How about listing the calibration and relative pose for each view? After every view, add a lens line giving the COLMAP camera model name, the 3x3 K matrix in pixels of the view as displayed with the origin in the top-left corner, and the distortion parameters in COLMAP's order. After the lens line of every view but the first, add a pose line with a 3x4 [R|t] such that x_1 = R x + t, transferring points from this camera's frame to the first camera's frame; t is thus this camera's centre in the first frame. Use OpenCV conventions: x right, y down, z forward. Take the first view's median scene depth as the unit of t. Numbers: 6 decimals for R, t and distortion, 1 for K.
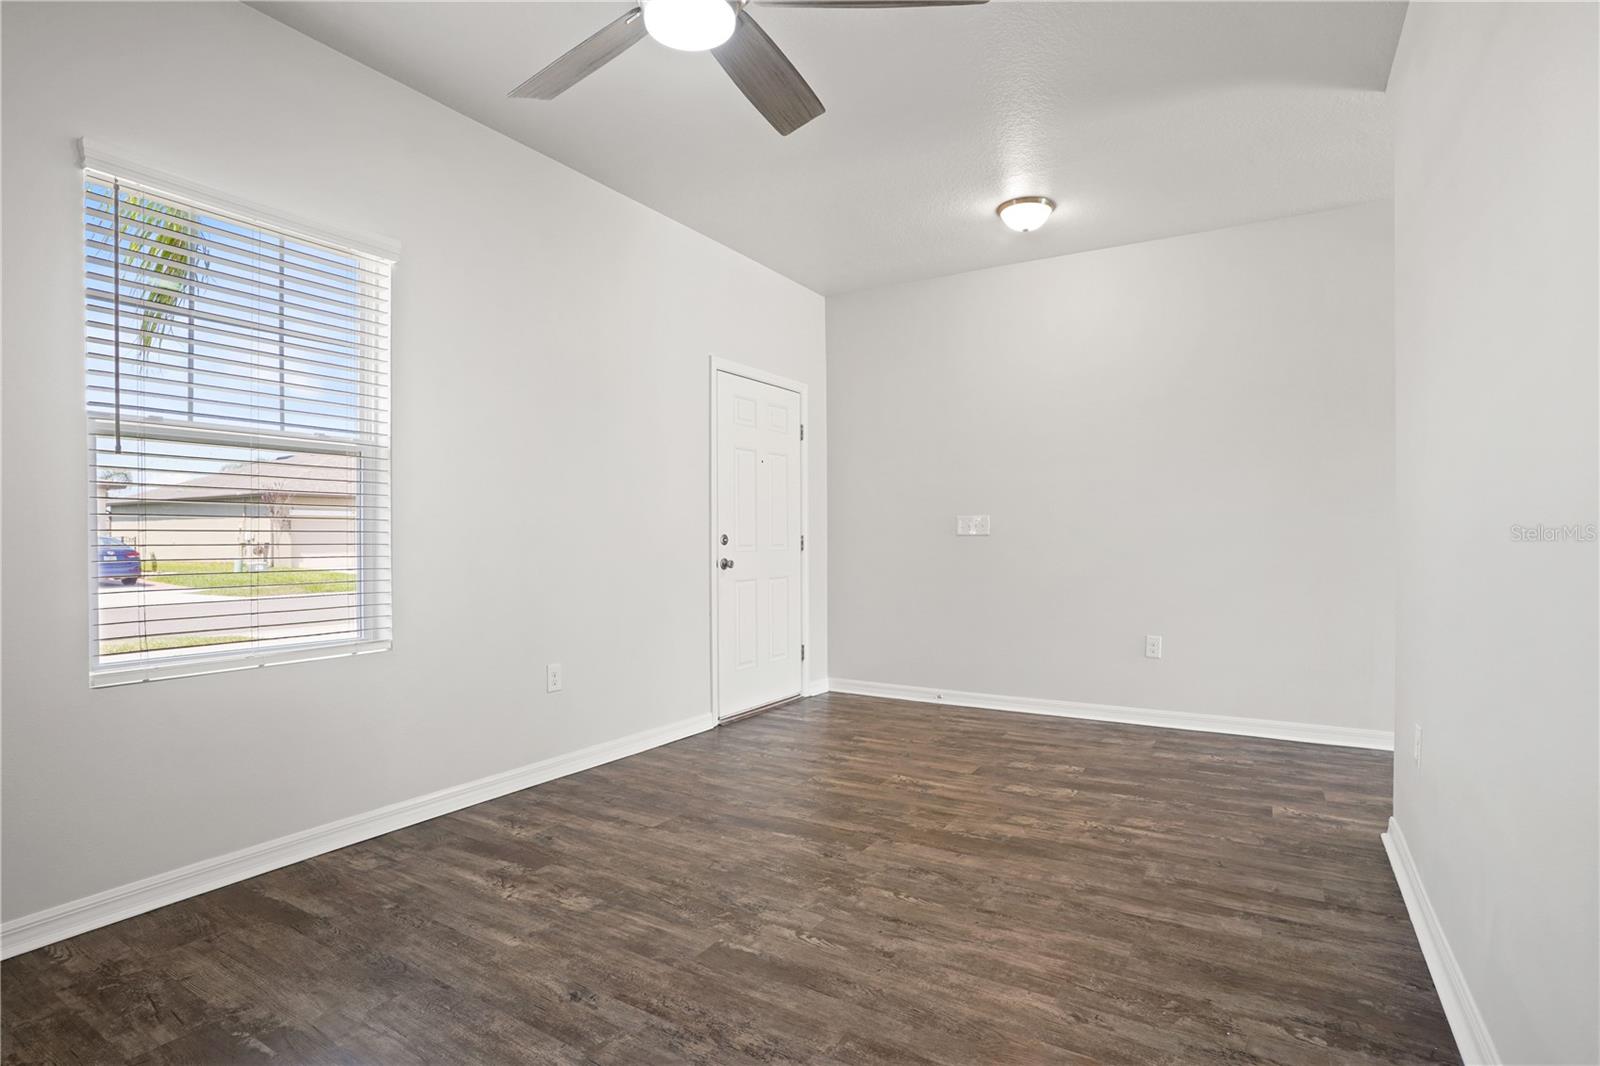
lens RADIAL K [[798.0, 0, 807.2], [0, 798.0, 529.4], [0, 0, 1]] dist [-0.089101, 0.043115]
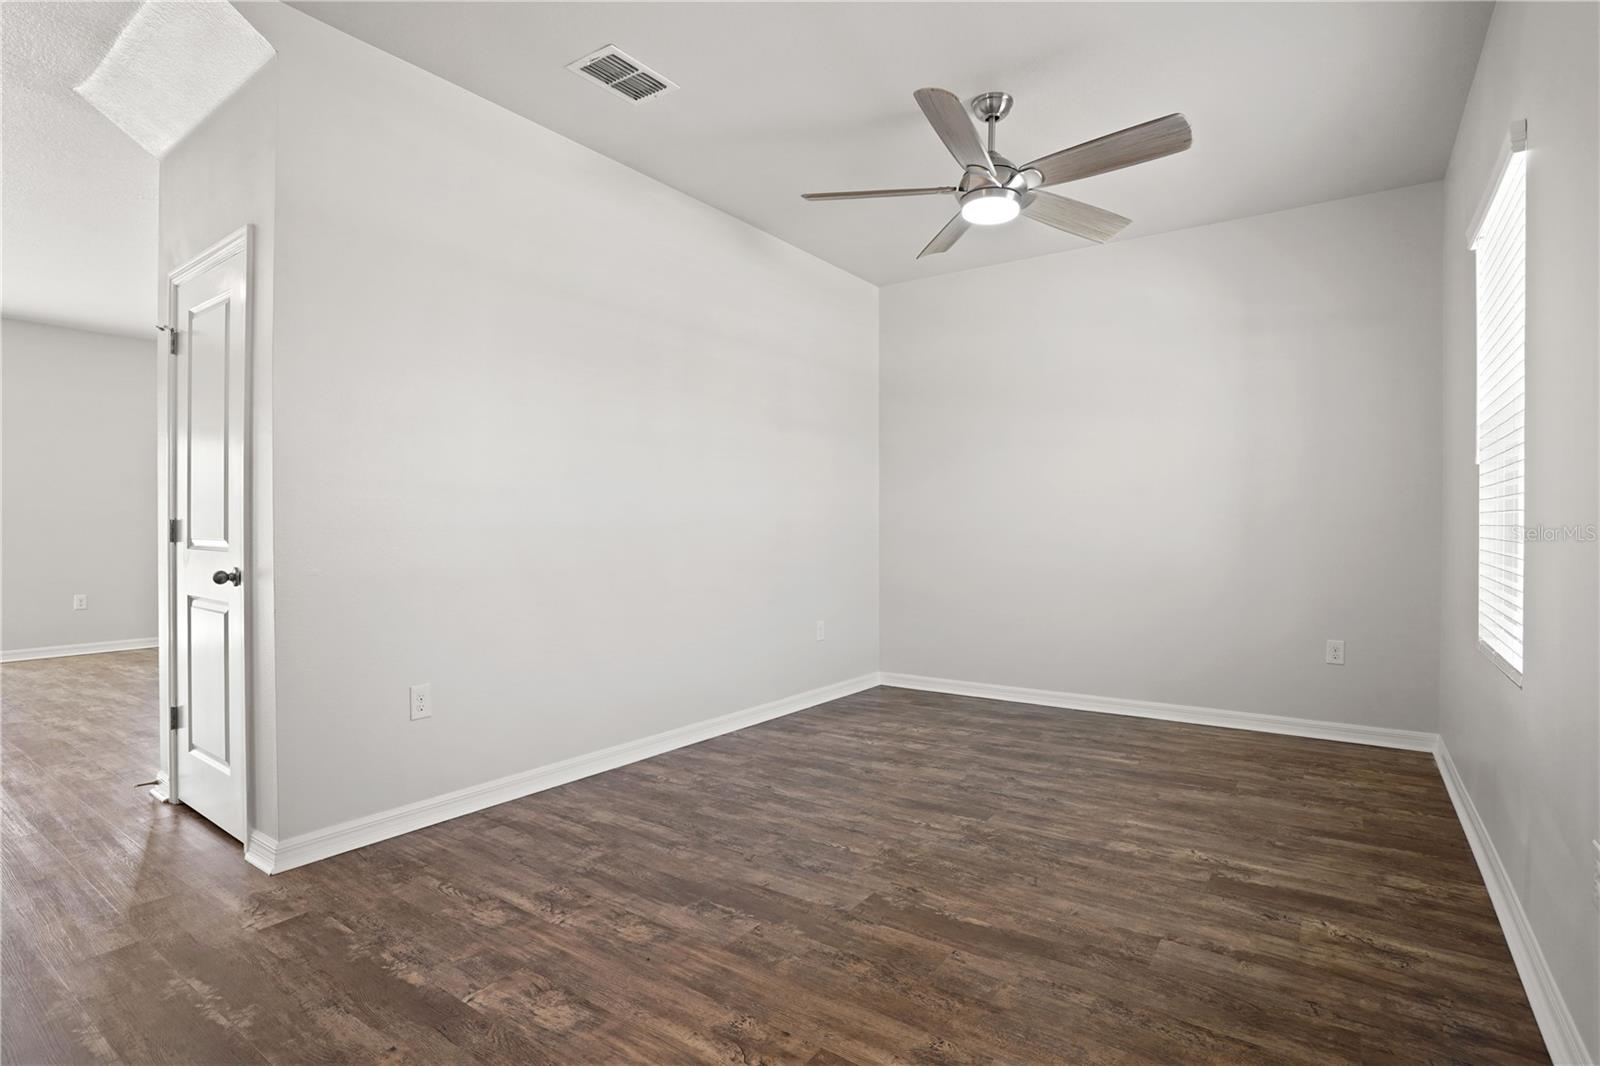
lens RADIAL K [[798.0, 0, 807.2], [0, 798.0, 529.4], [0, 0, 1]] dist [-0.089101, 0.043115]
pose [[-0.997941, -0.000032, 0.064138, 0.091562], [-0.000180, 0.999997, -0.002302, 0.009117], [-0.064138, -0.002308, -0.997938, 1.964998]]
